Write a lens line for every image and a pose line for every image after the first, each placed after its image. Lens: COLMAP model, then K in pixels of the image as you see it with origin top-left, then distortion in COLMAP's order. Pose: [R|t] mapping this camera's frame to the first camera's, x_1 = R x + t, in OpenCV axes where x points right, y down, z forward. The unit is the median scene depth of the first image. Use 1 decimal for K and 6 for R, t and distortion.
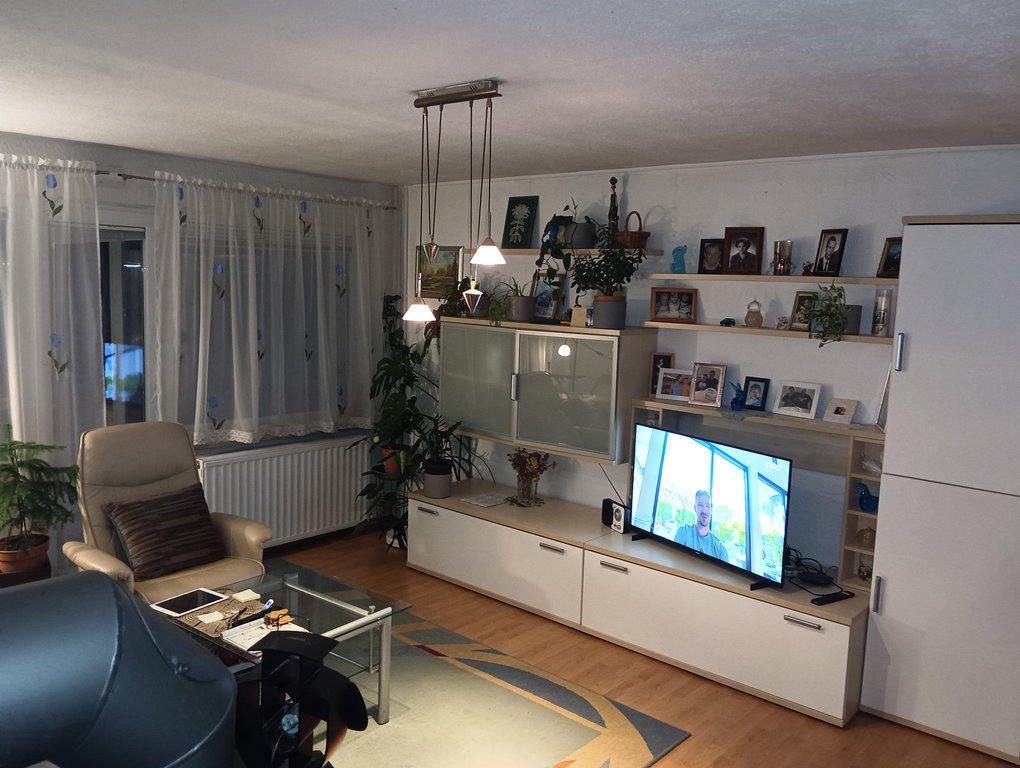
lens RADIAL K [[826.8, 0, 510.0], [0, 826.8, 384.0], [0, 0, 1]] dist [0.111699, -0.192689]
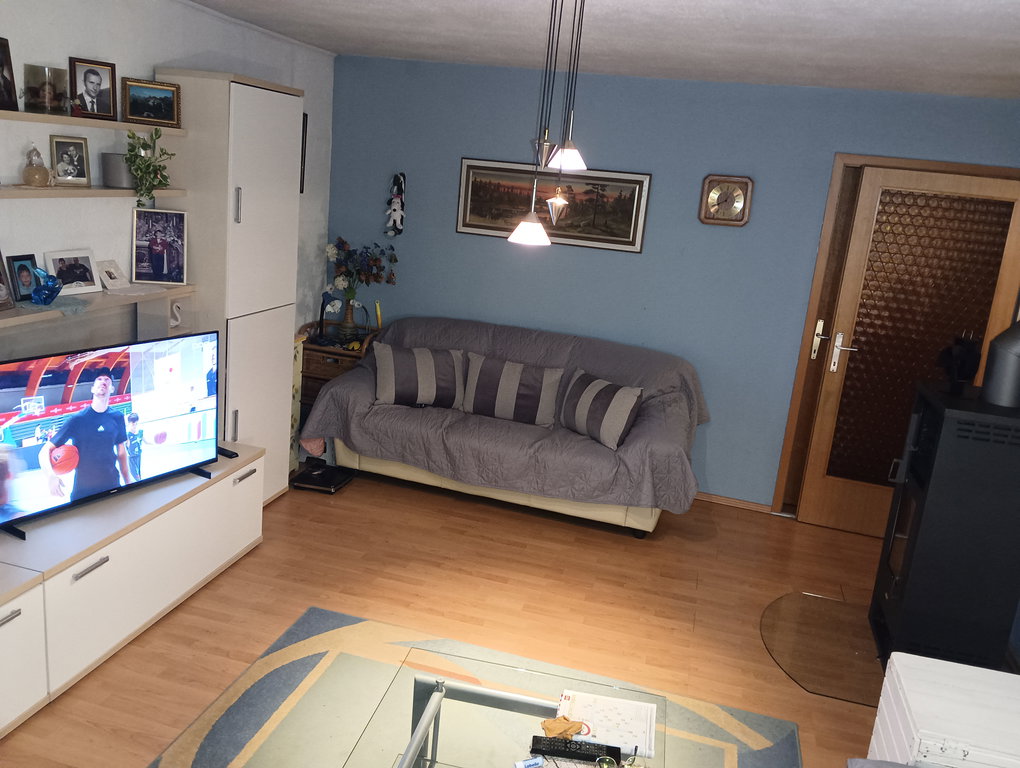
lens RADIAL K [[826.8, 0, 510.0], [0, 826.8, 384.0], [0, 0, 1]] dist [0.111699, -0.192689]
pose [[-0.433186, -0.308080, 0.847016, -0.599142], [-0.005254, 0.940614, 0.339437, -0.168926], [-0.901289, 0.142589, -0.409079, 1.025628]]
